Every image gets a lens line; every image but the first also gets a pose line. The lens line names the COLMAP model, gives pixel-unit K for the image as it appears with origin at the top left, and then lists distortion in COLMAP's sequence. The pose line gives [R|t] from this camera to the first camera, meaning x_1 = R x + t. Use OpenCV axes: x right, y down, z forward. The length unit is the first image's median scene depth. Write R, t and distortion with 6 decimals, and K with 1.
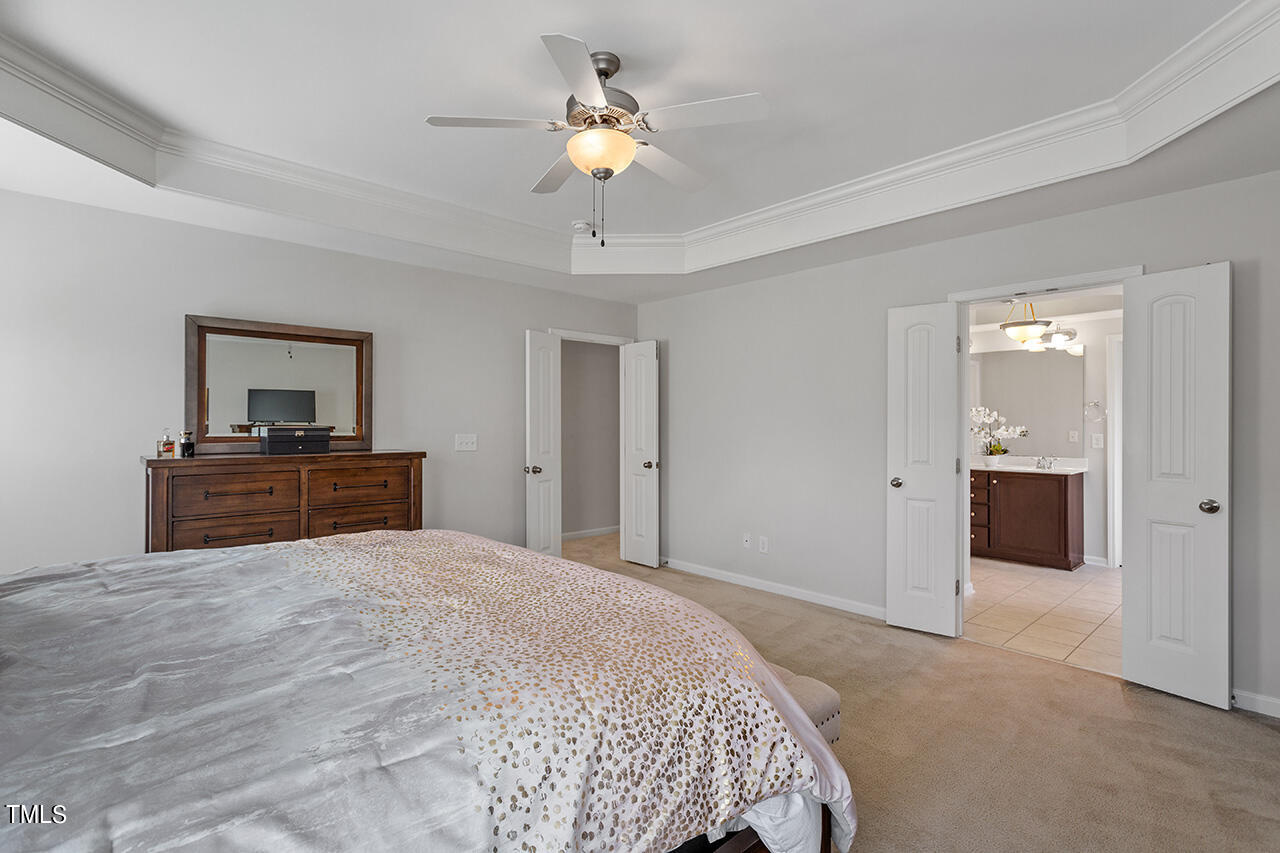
lens RADIAL K [[612.9, 0, 640.0], [0, 612.9, 426.5], [0, 0, 1]] dist [-0.000152, 0.000034]
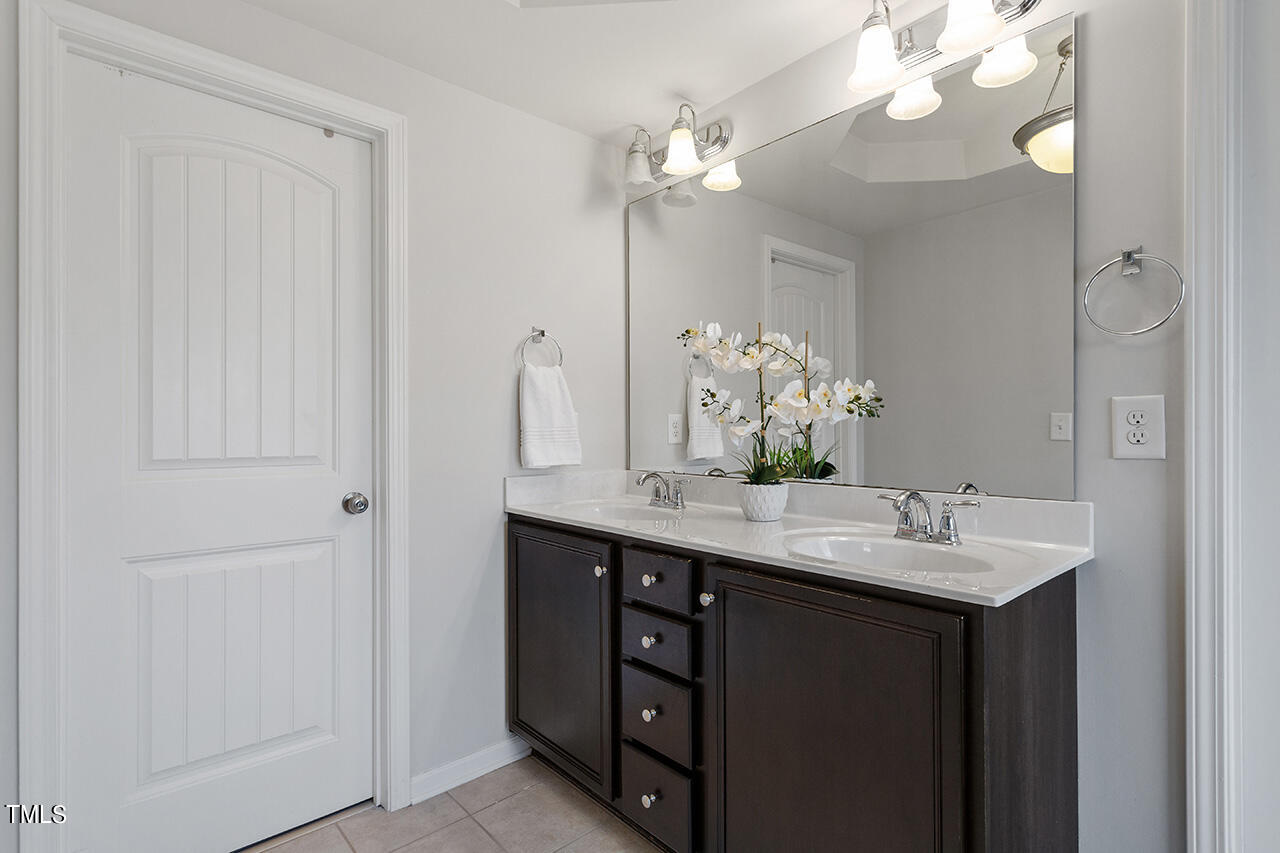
lens RADIAL K [[614.5, 0, 644.4], [0, 614.5, 439.2], [0, 0, 1]] dist [0.001213, 0.000160]
pose [[0.999941, -0.002759, -0.010535, 0.562697], [0.002733, 0.999993, -0.002452, 0.028286], [0.010542, 0.002423, 0.999941, 0.765691]]
